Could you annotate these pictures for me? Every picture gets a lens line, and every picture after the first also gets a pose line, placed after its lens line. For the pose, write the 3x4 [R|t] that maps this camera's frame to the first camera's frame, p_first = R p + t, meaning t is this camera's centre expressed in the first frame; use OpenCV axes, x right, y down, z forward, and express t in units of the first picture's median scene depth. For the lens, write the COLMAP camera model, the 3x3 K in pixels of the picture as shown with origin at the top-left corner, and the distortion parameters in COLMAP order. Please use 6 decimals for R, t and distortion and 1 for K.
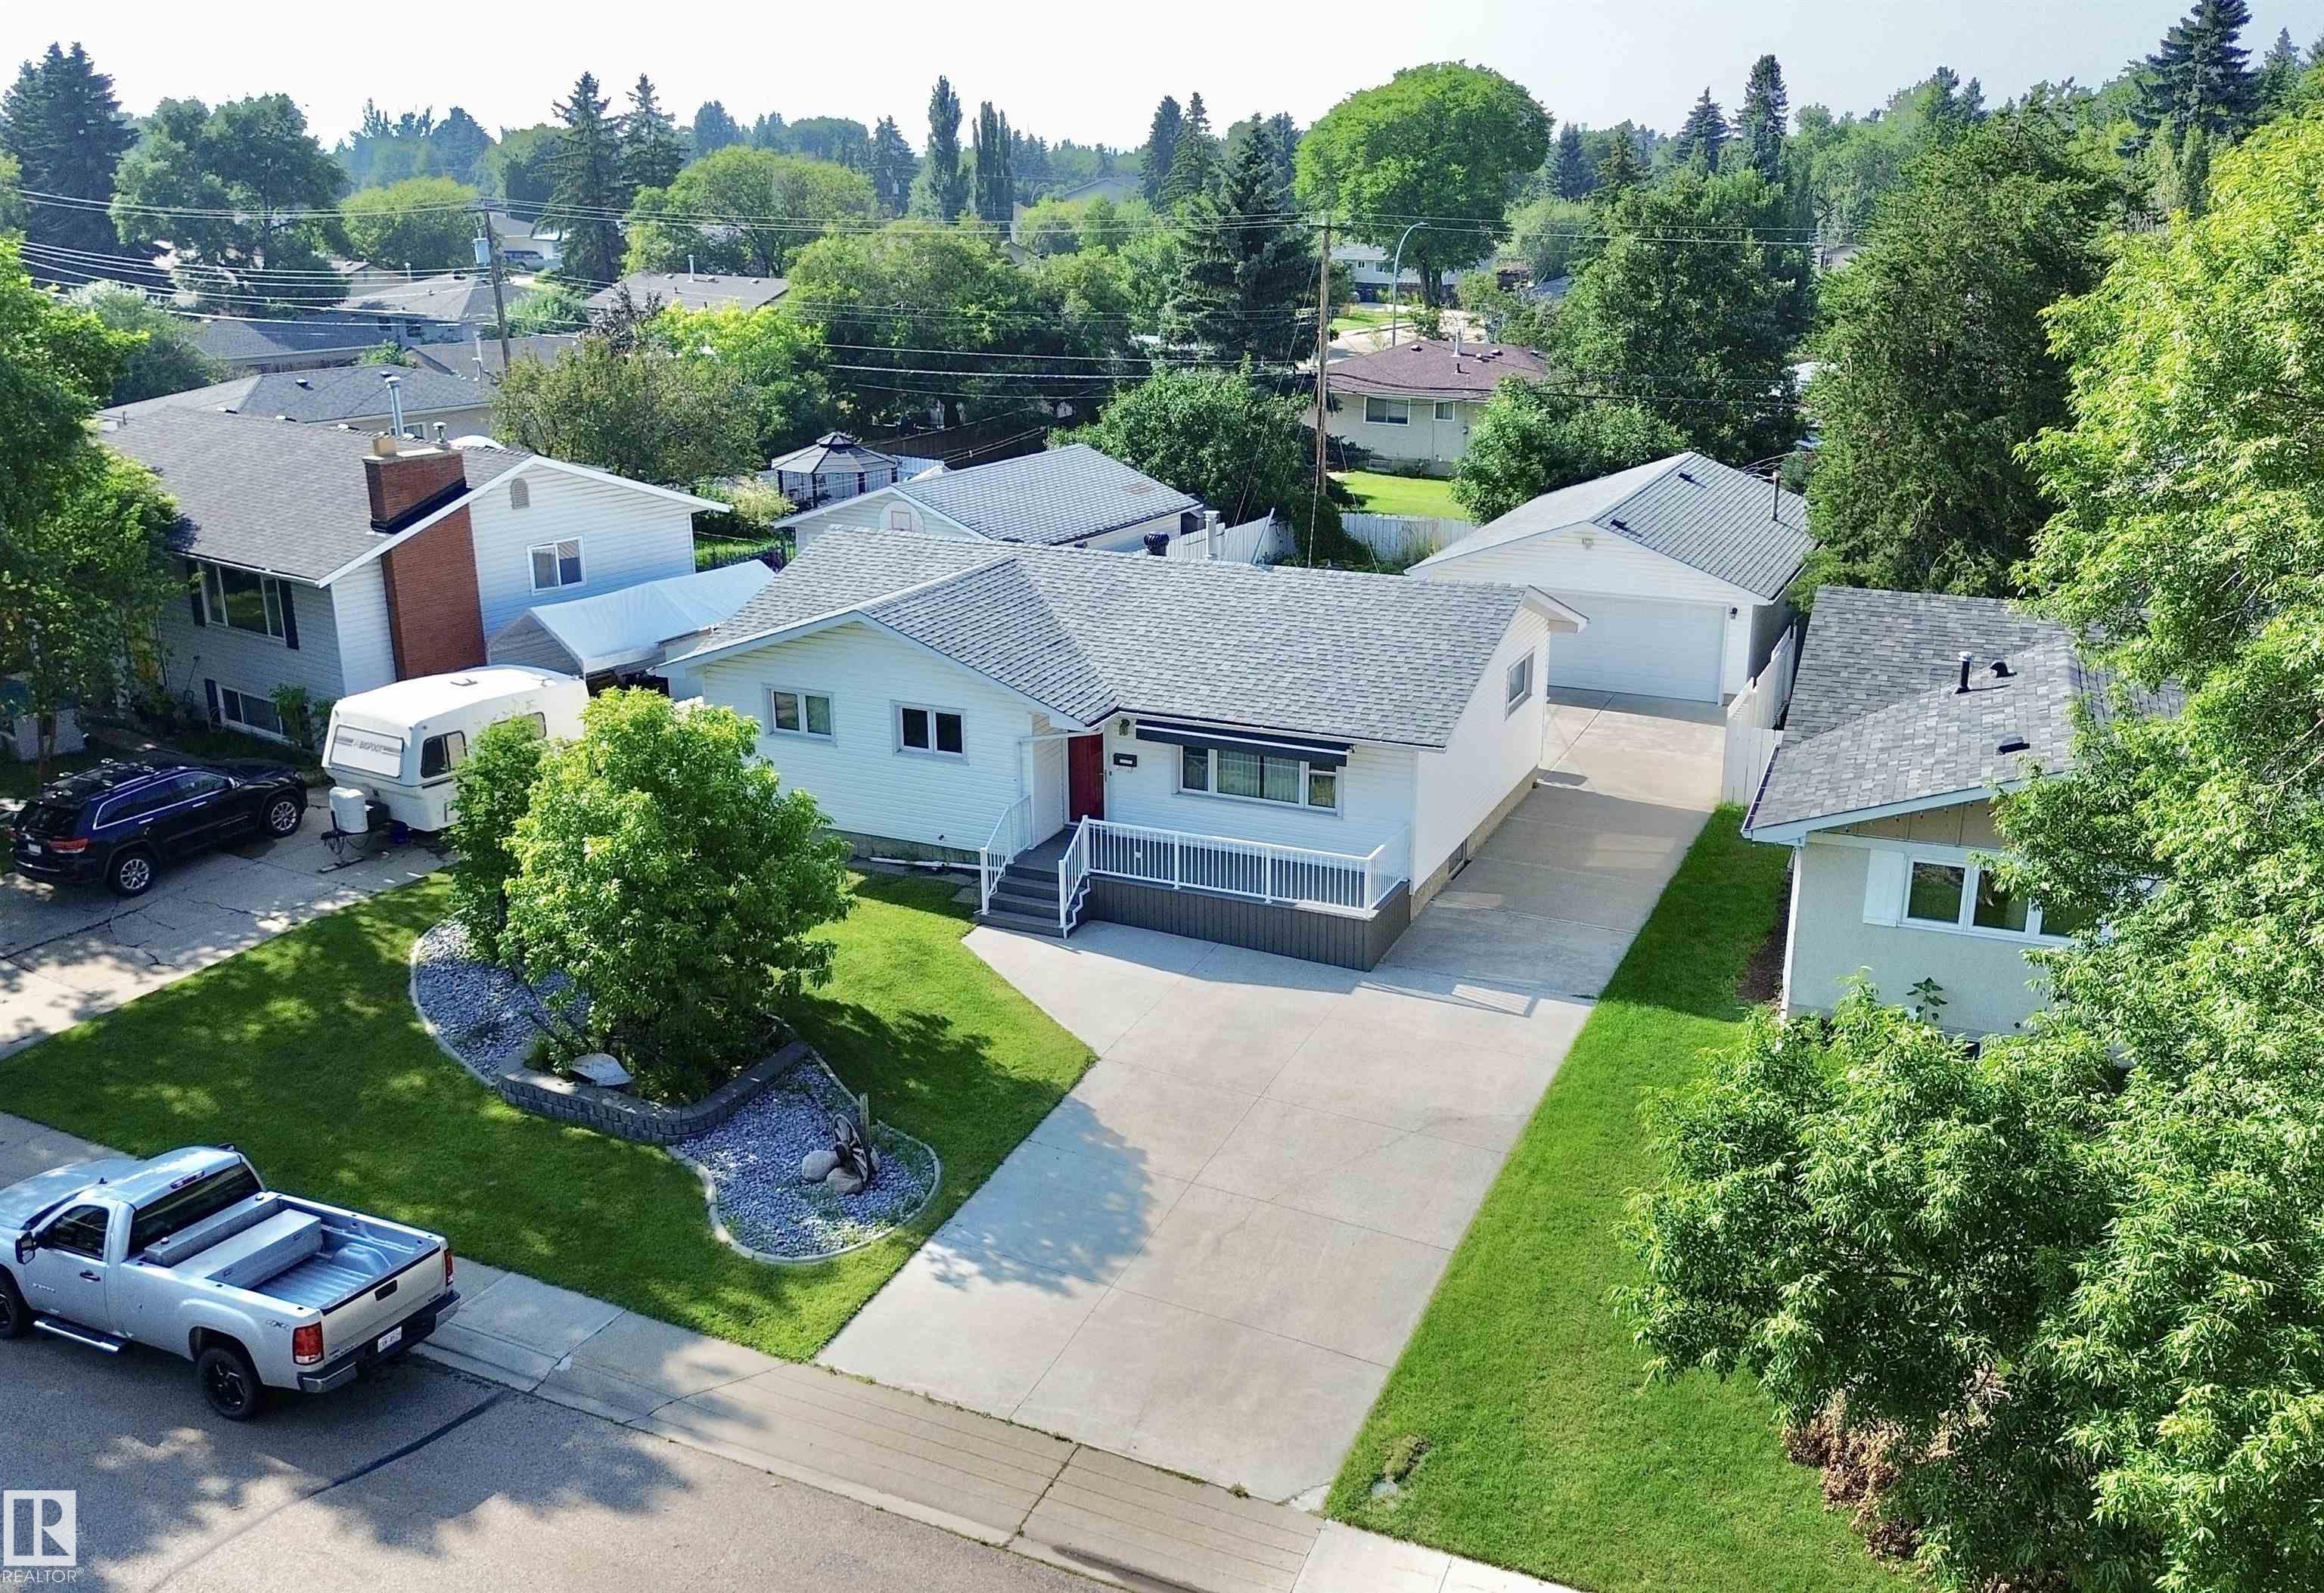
lens RADIAL K [[2008.2, 0, 1162.0], [0, 2008.2, 796.5], [0, 0, 1]] dist [0.060655, -0.054604]
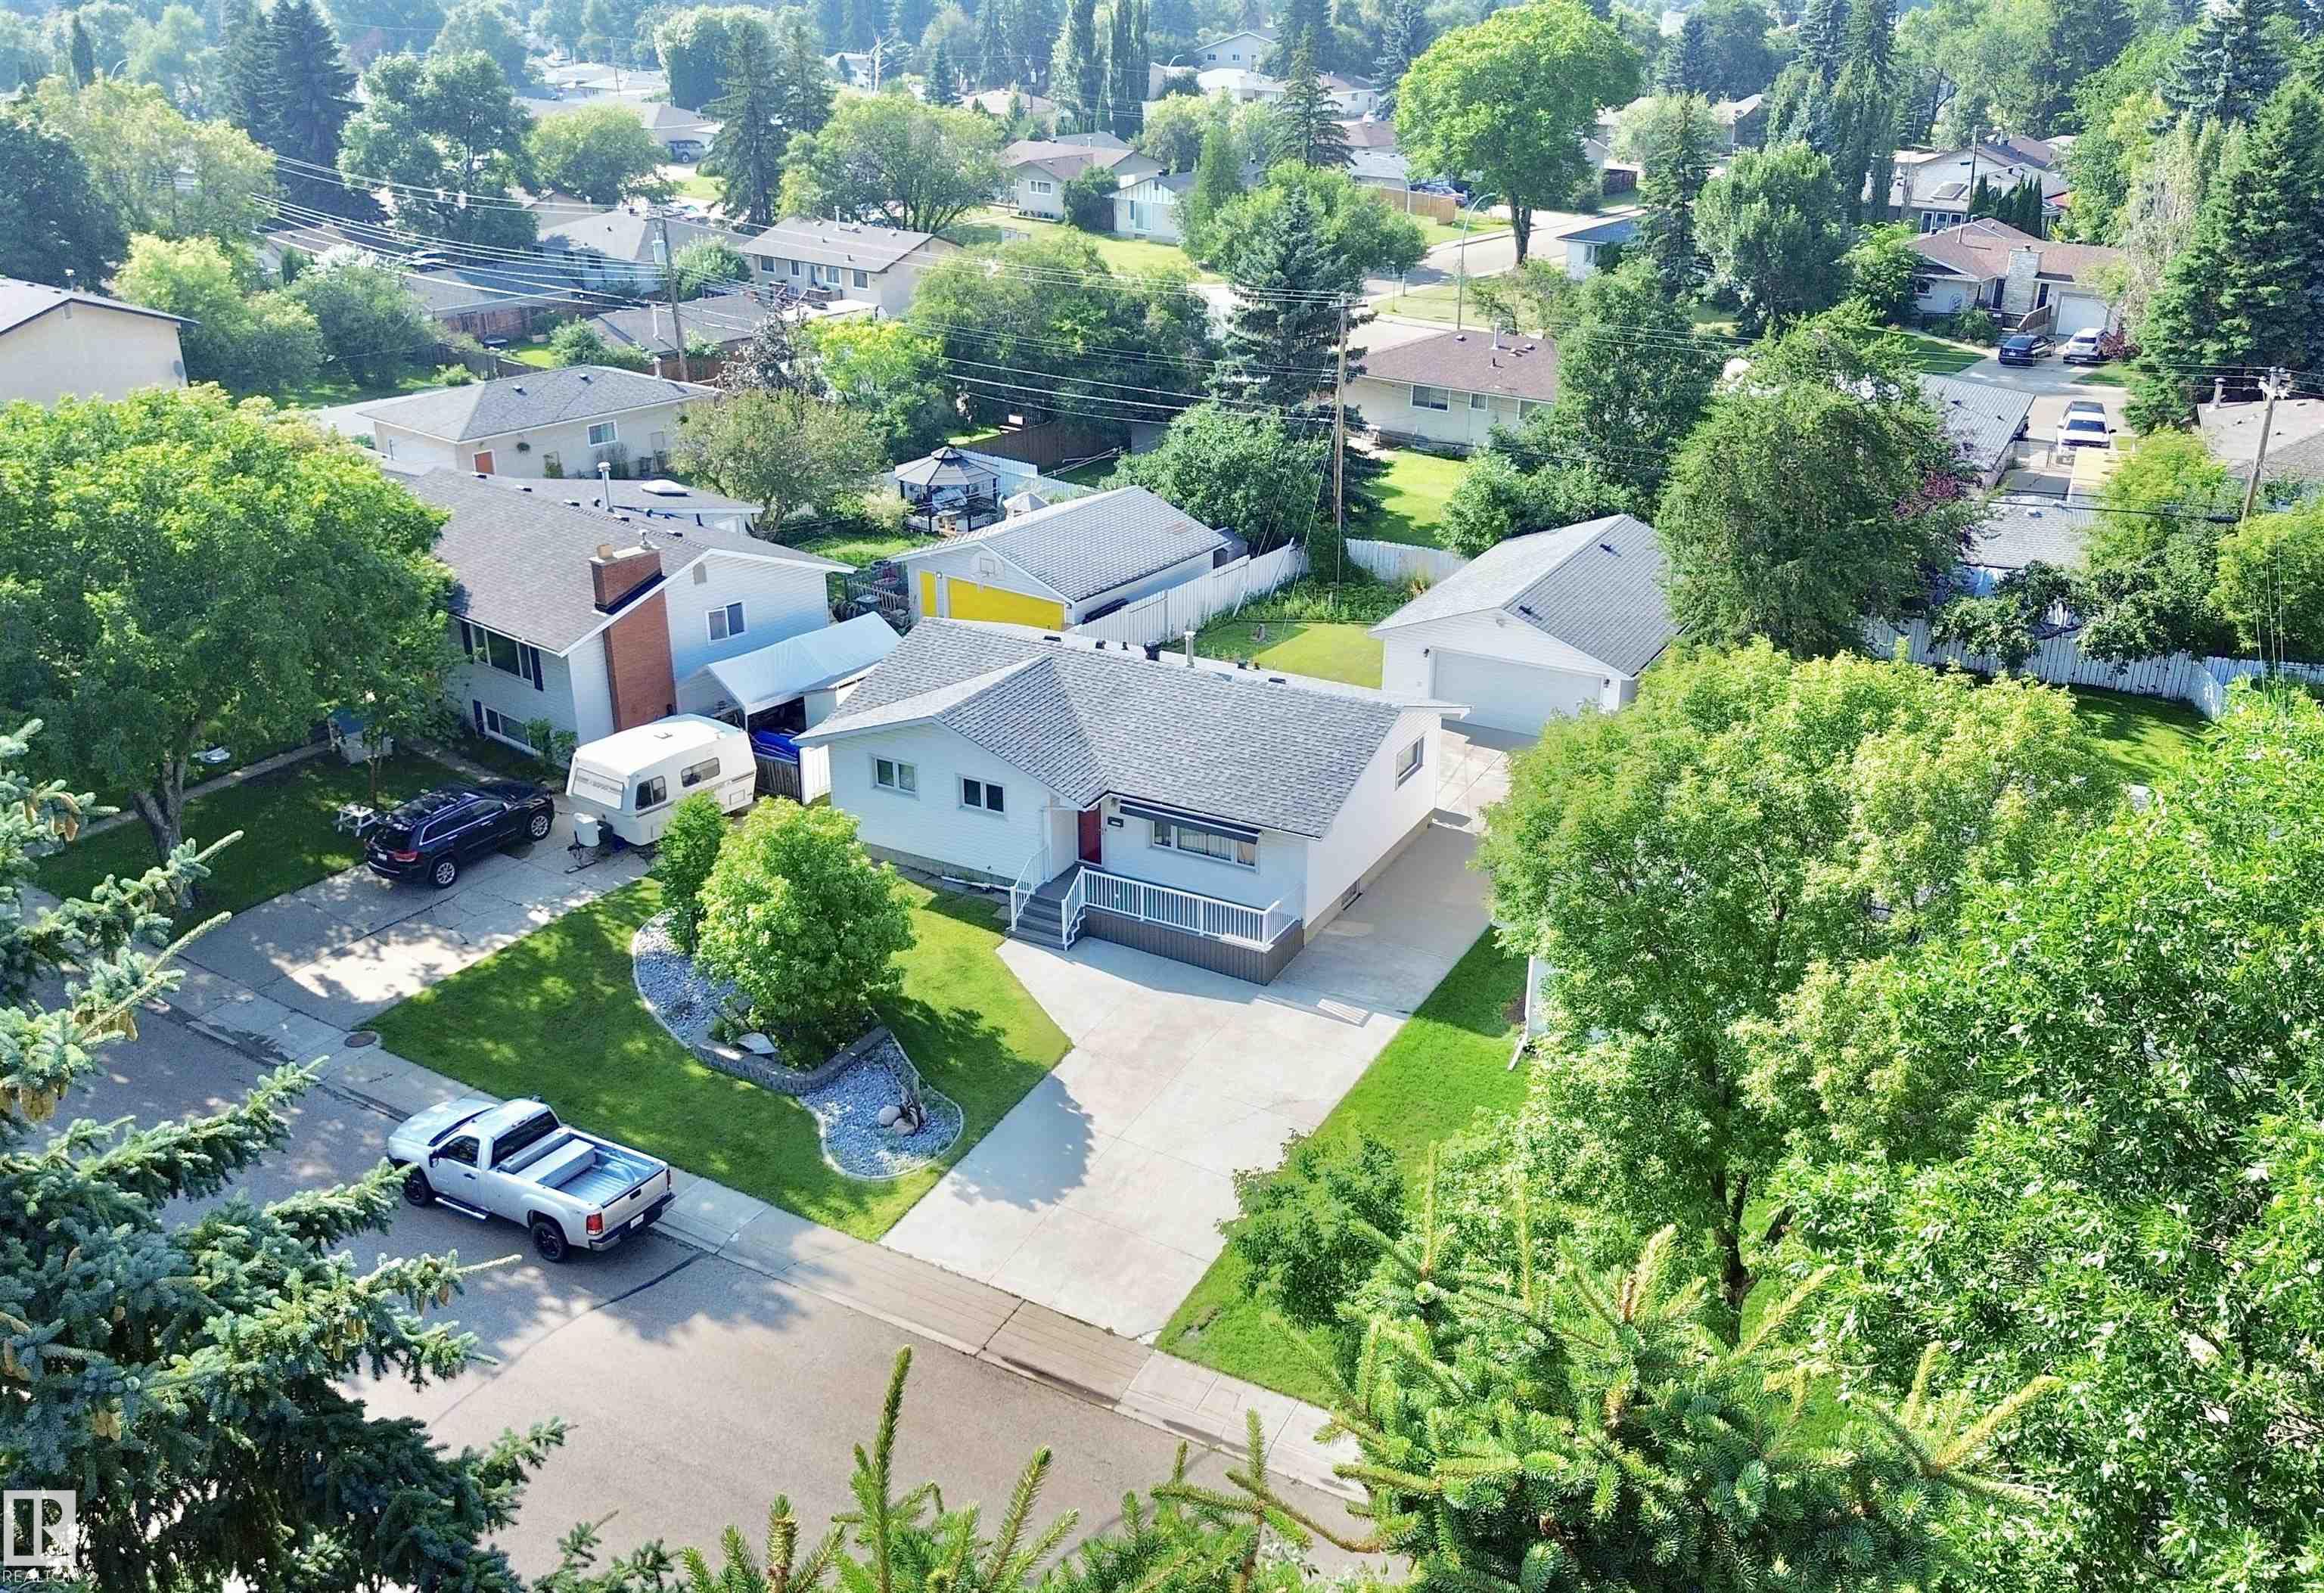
lens RADIAL K [[2013.9, 0, 1161.3], [0, 2013.9, 778.5], [0, 0, 1]] dist [0.076033, -0.087353]
pose [[0.997048, 0.031202, -0.070148, 0.118674], [-0.025157, 0.996024, 0.085464, -0.179740], [0.072535, -0.083447, 0.993869, -0.443137]]
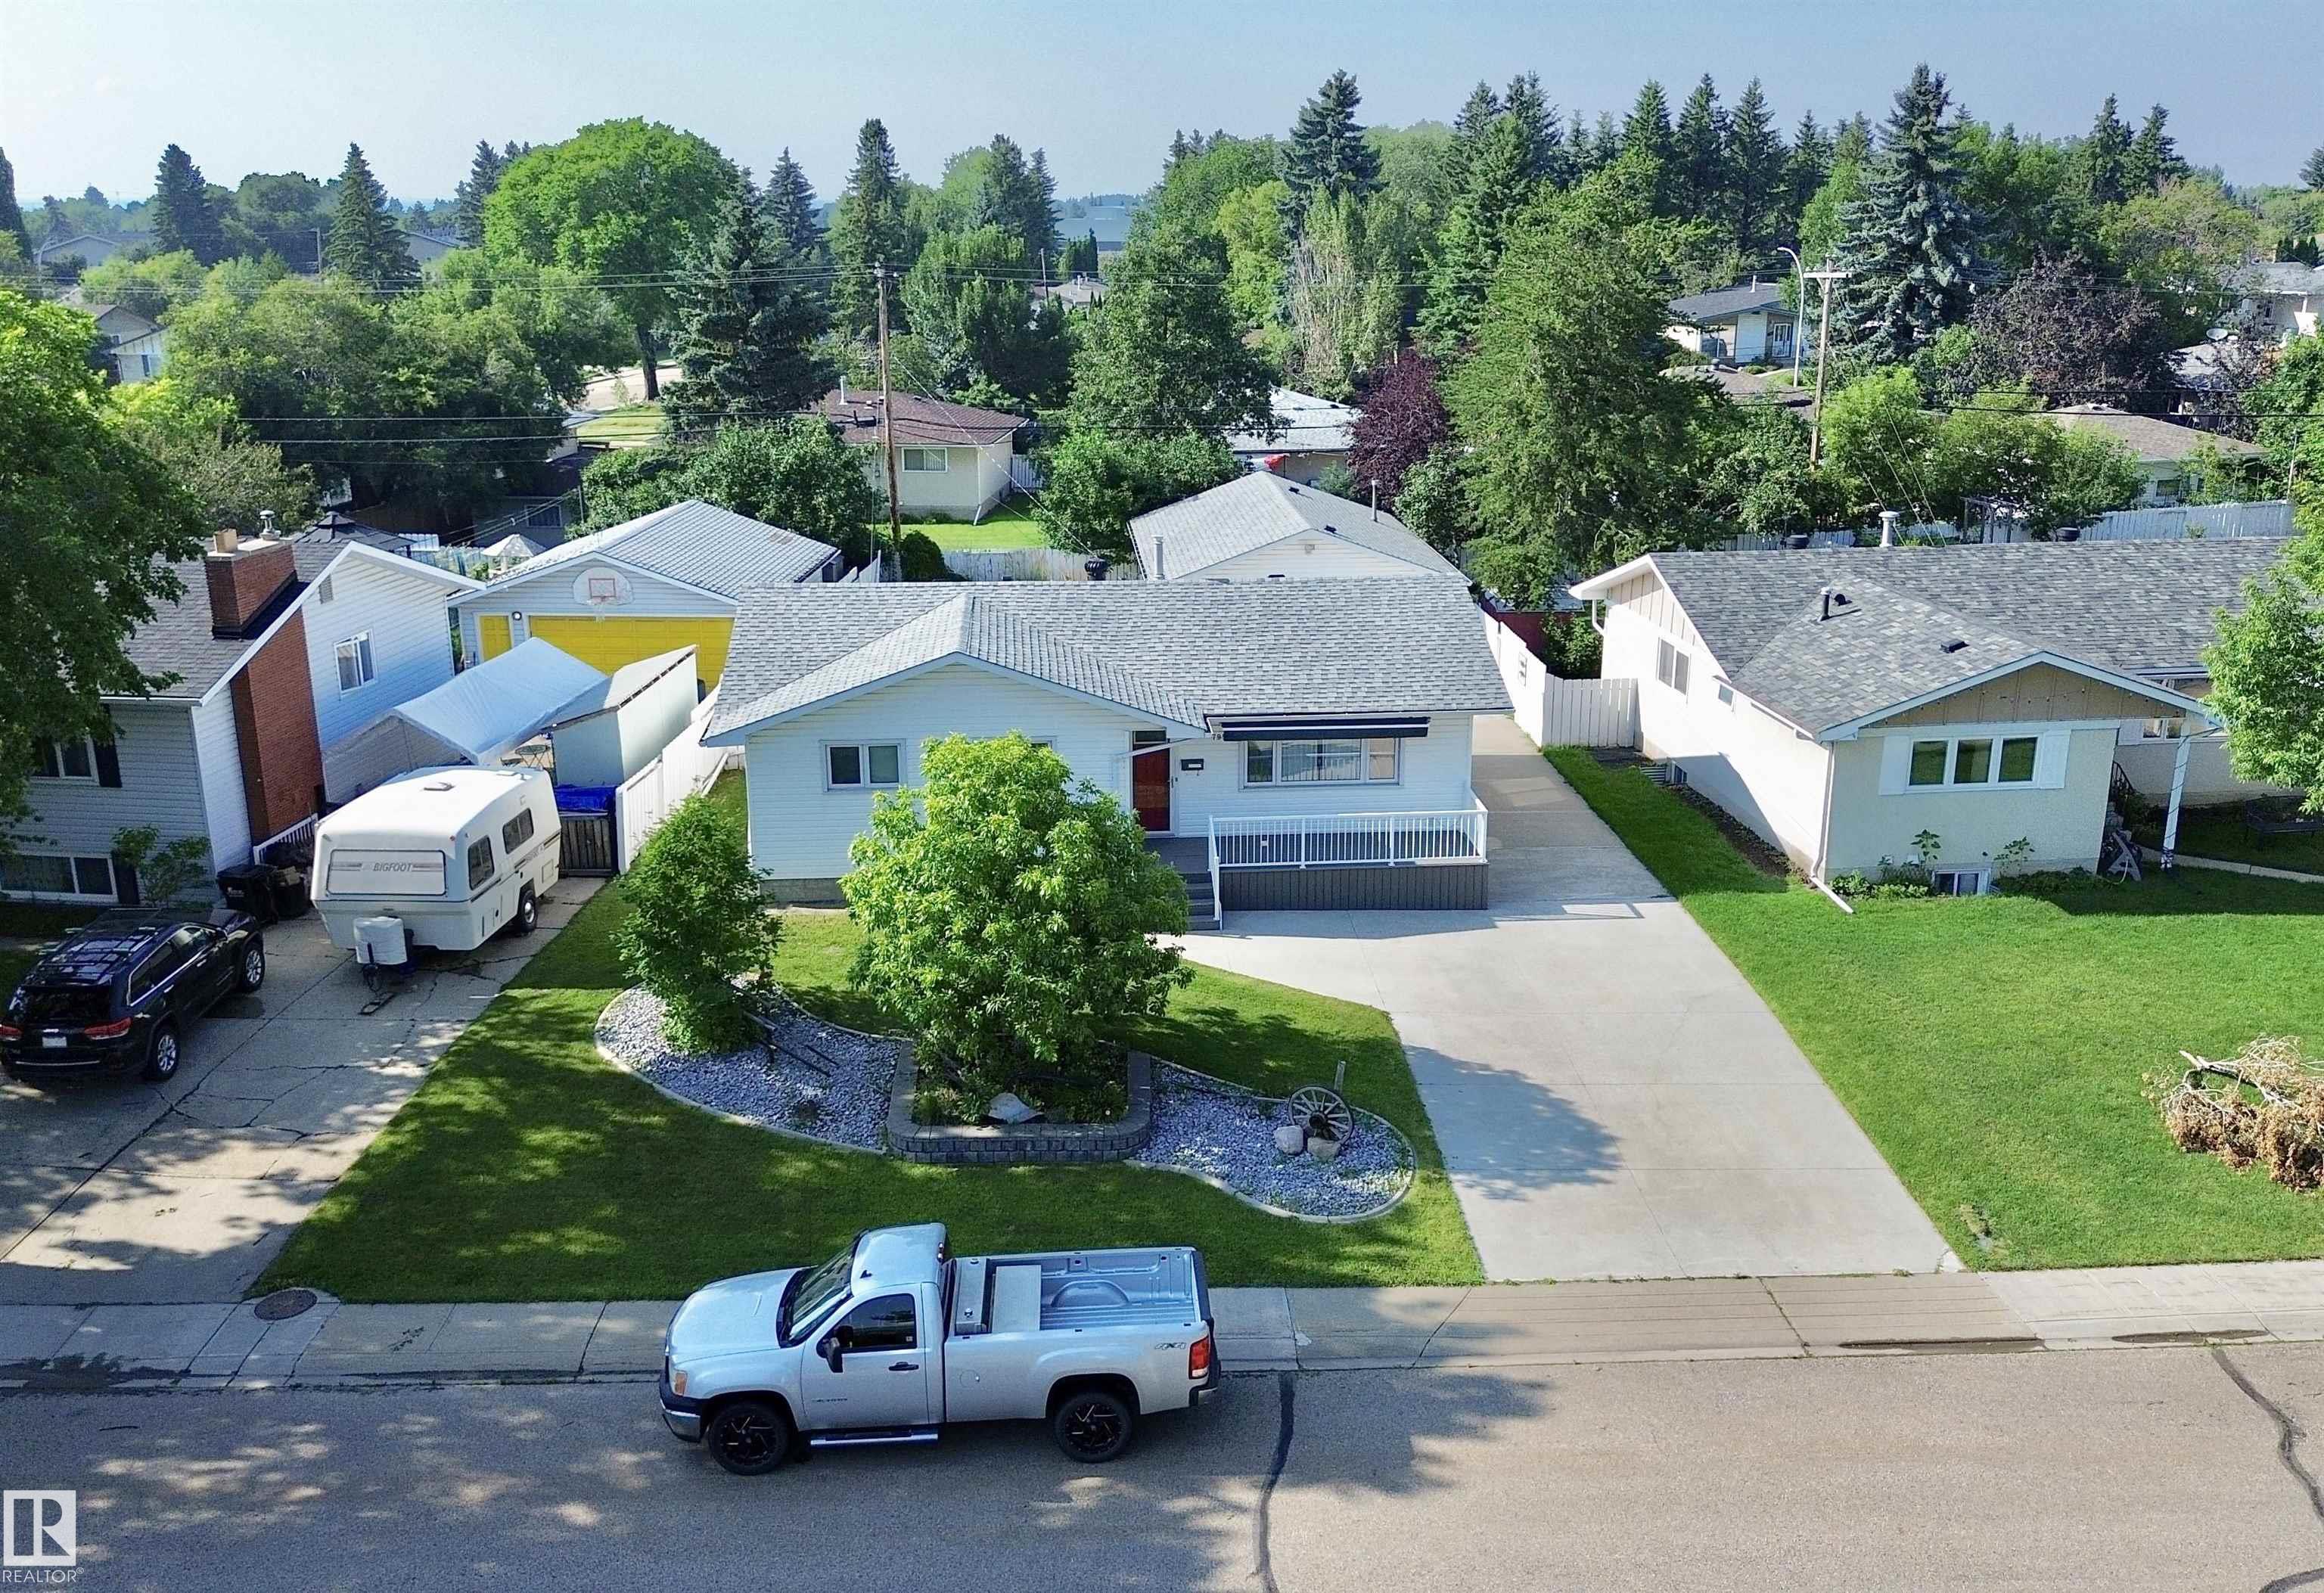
lens RADIAL K [[2008.2, 0, 1162.0], [0, 2008.2, 796.5], [0, 0, 1]] dist [0.060655, -0.054604]
pose [[0.877932, -0.136872, 0.458803, -0.549399], [0.148739, 0.988822, 0.010374, -0.015300], [-0.455095, 0.059135, 0.888477, 0.053254]]
